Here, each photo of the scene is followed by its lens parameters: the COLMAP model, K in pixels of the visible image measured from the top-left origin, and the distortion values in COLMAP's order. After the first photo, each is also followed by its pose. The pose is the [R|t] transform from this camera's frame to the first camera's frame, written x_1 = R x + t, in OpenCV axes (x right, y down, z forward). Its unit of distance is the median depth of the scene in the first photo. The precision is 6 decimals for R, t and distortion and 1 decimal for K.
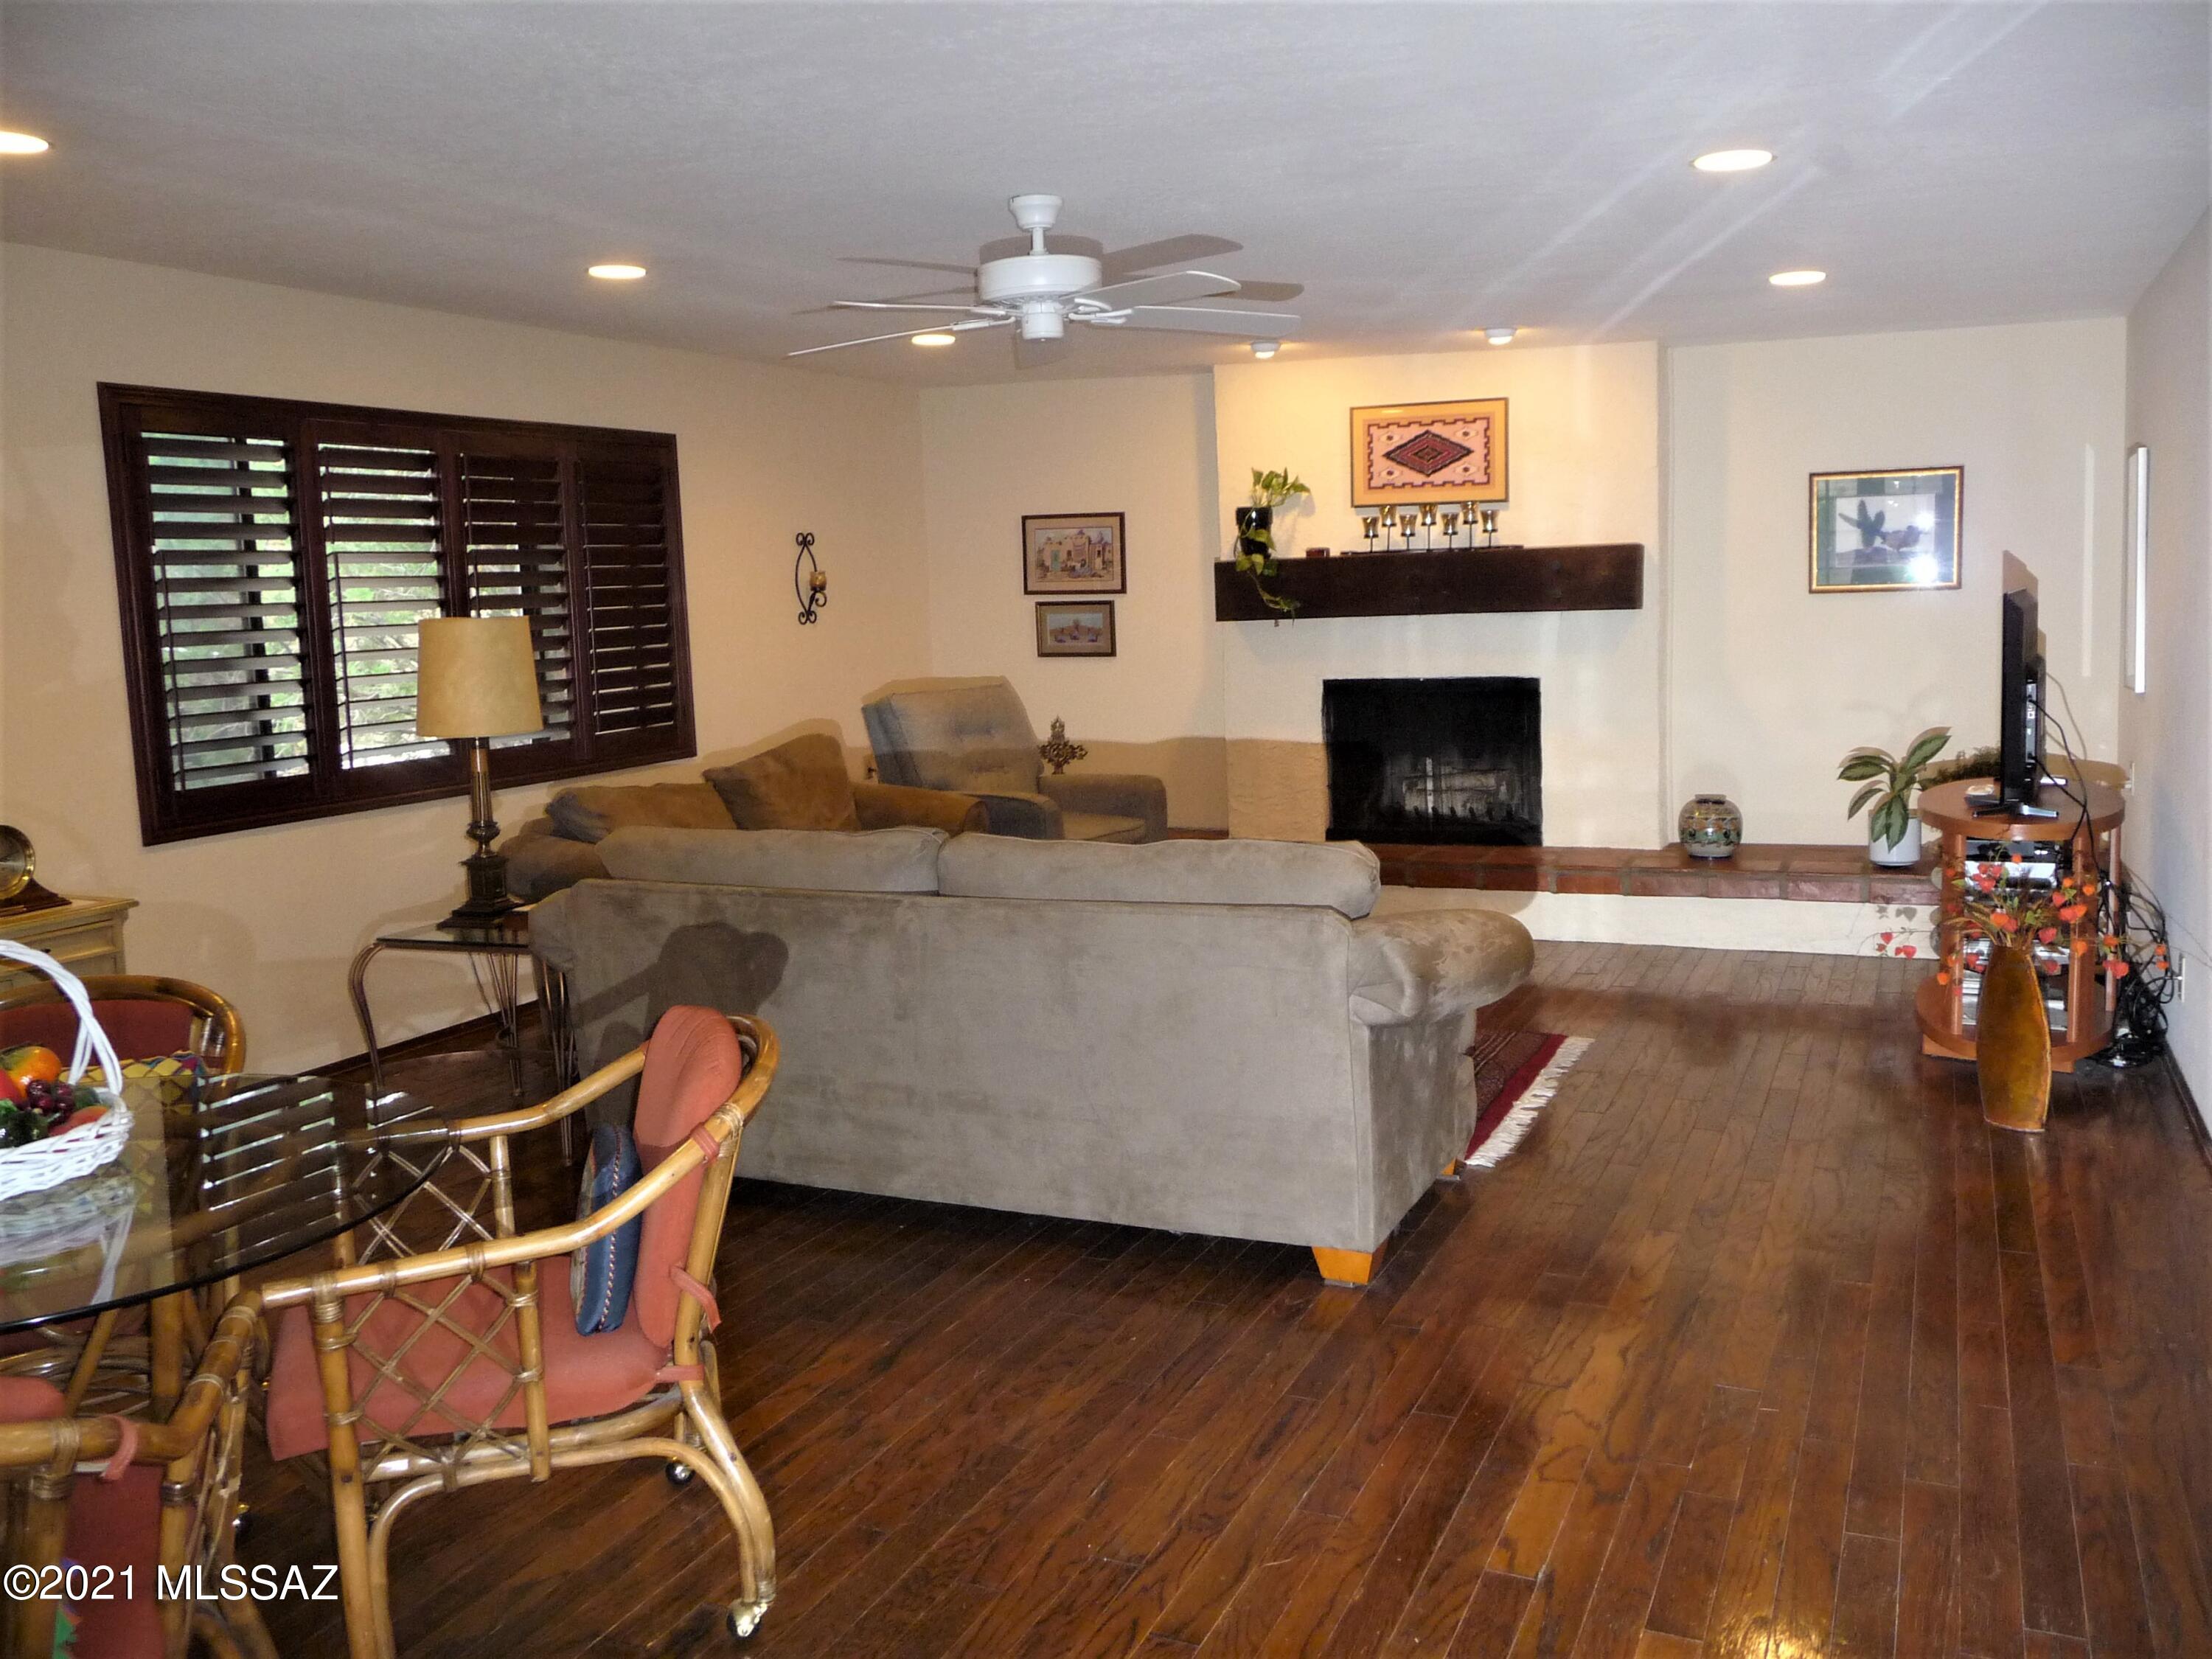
lens RADIAL K [[1815.7, 0, 1087.0], [0, 1815.7, 815.6], [0, 0, 1]] dist [-0.054354, 0.062382]
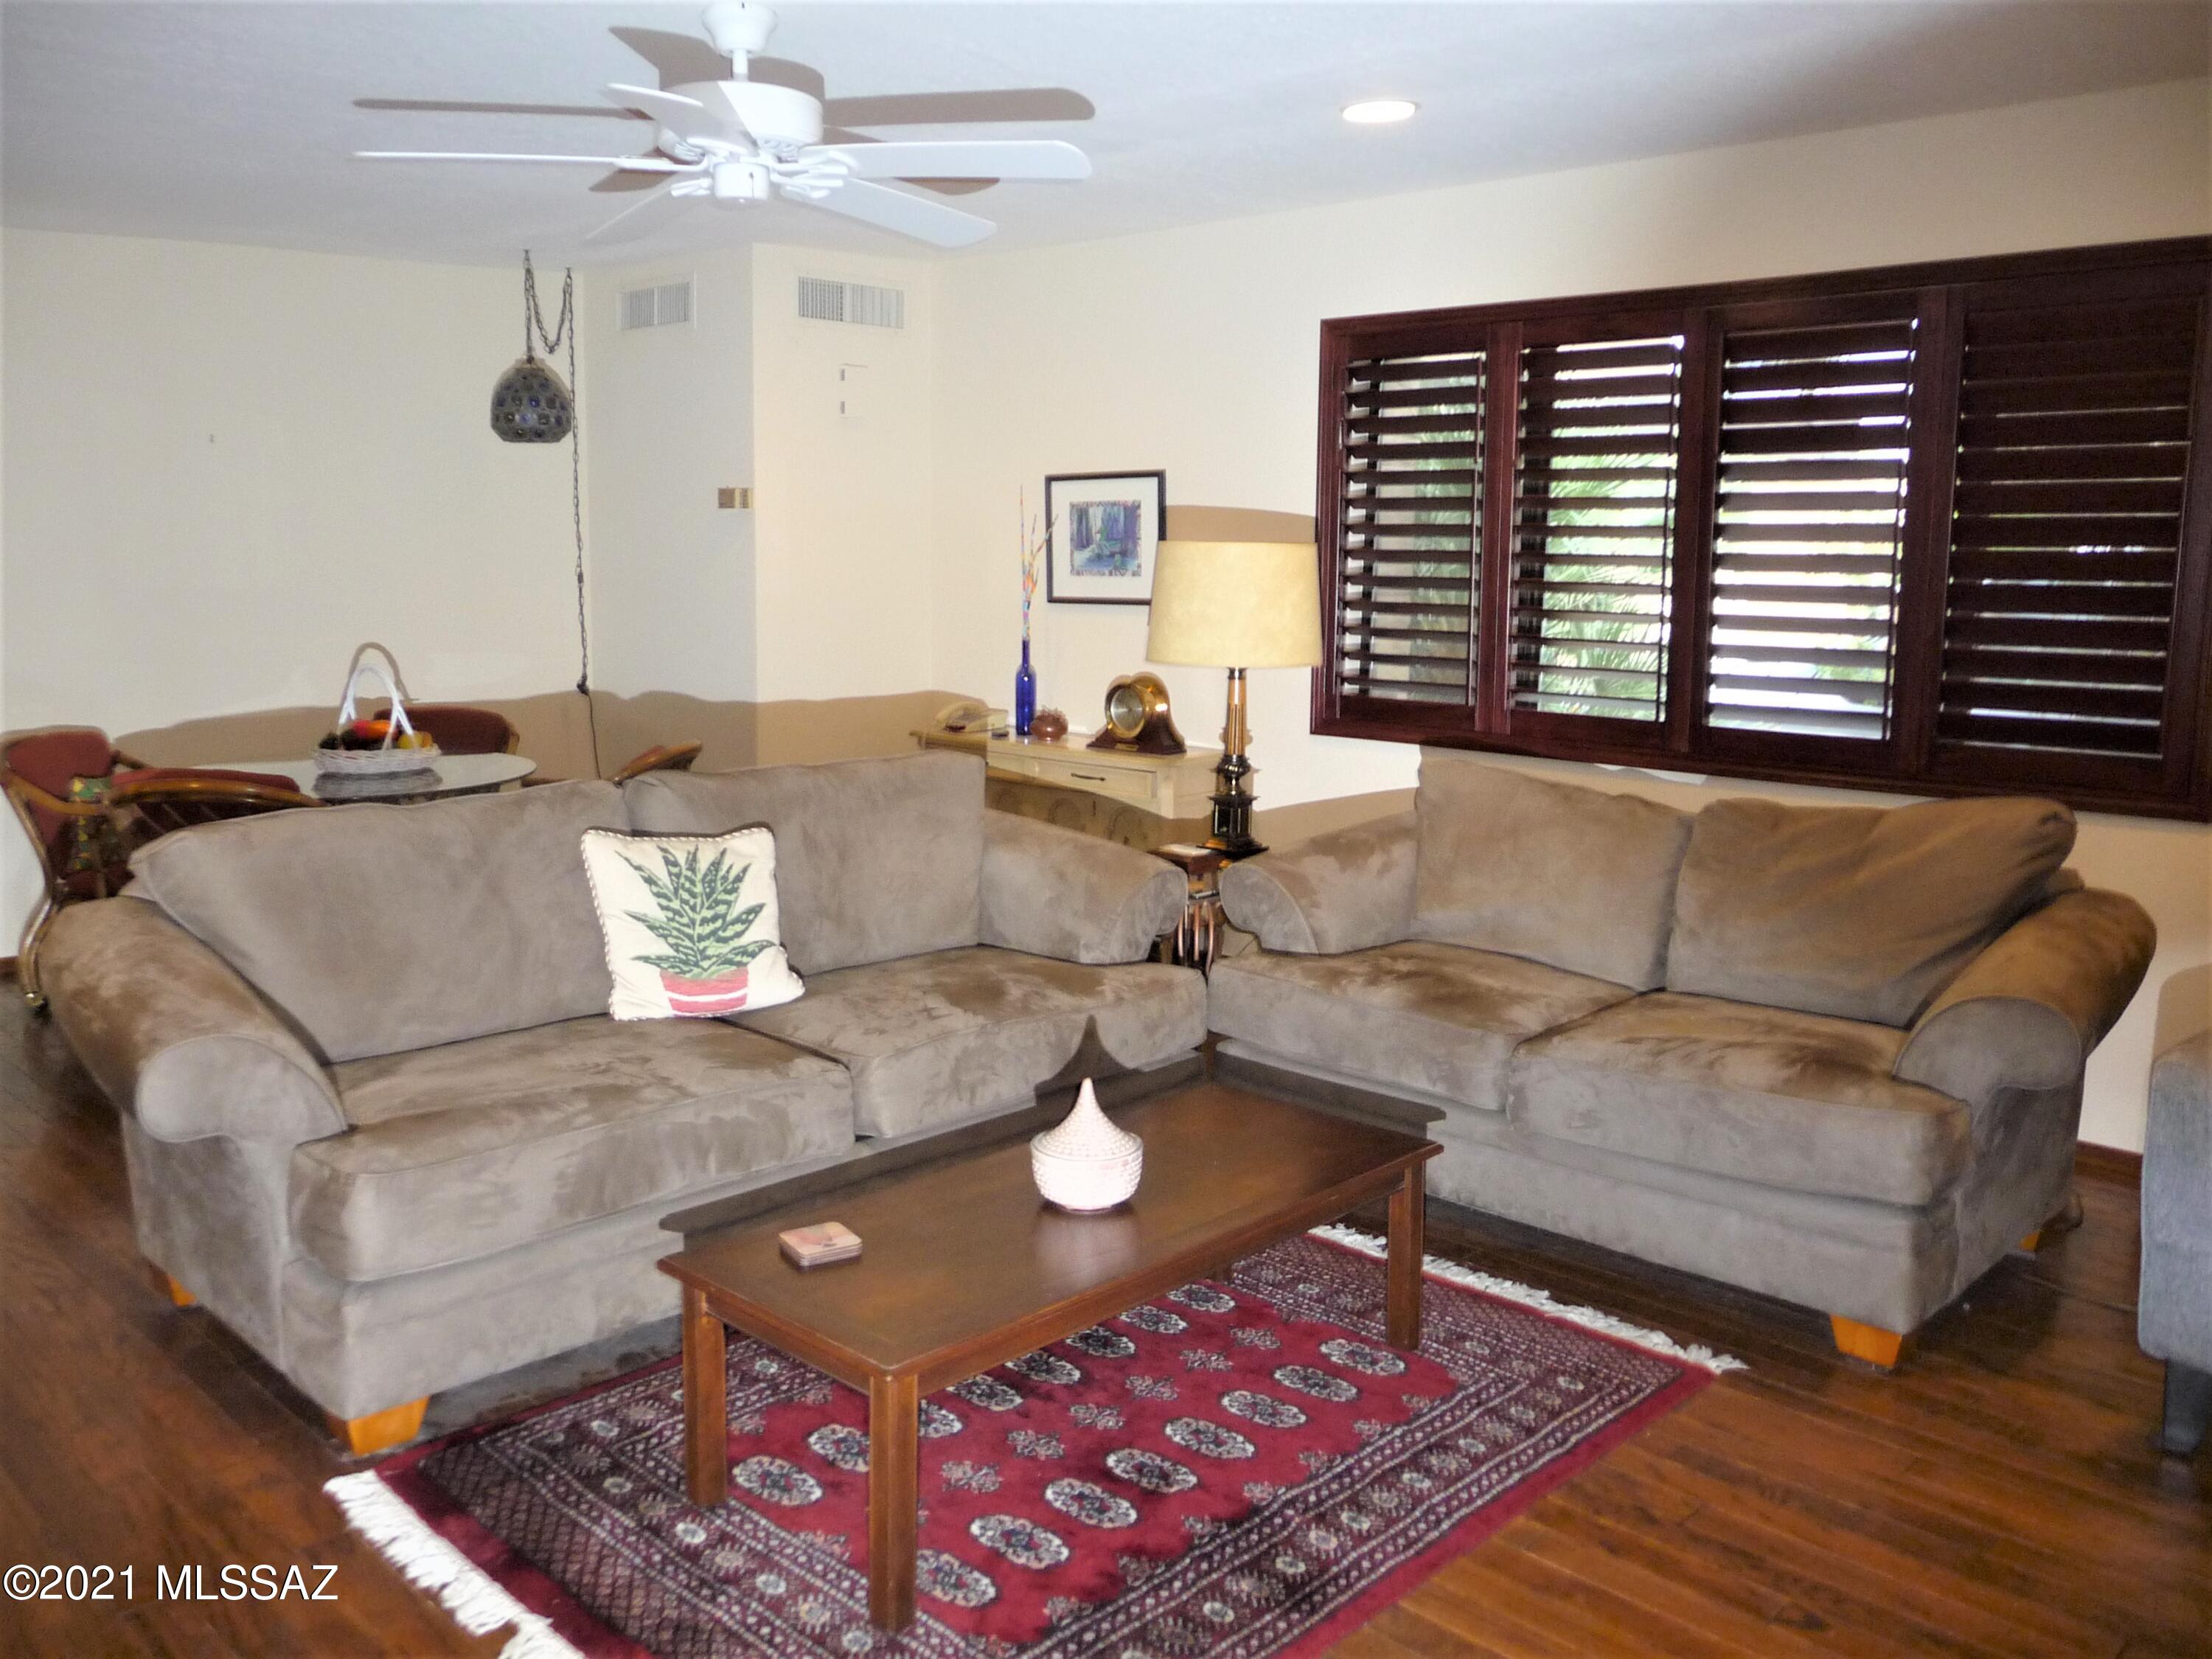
lens RADIAL K [[1815.7, 0, 1087.0], [0, 1815.7, 815.6], [0, 0, 1]] dist [-0.054354, 0.062382]
pose [[-0.321723, 0.164692, -0.932401, 0.517144], [-0.127674, 0.968217, 0.215072, -0.142156], [0.938187, 0.188236, -0.290470, 1.071582]]
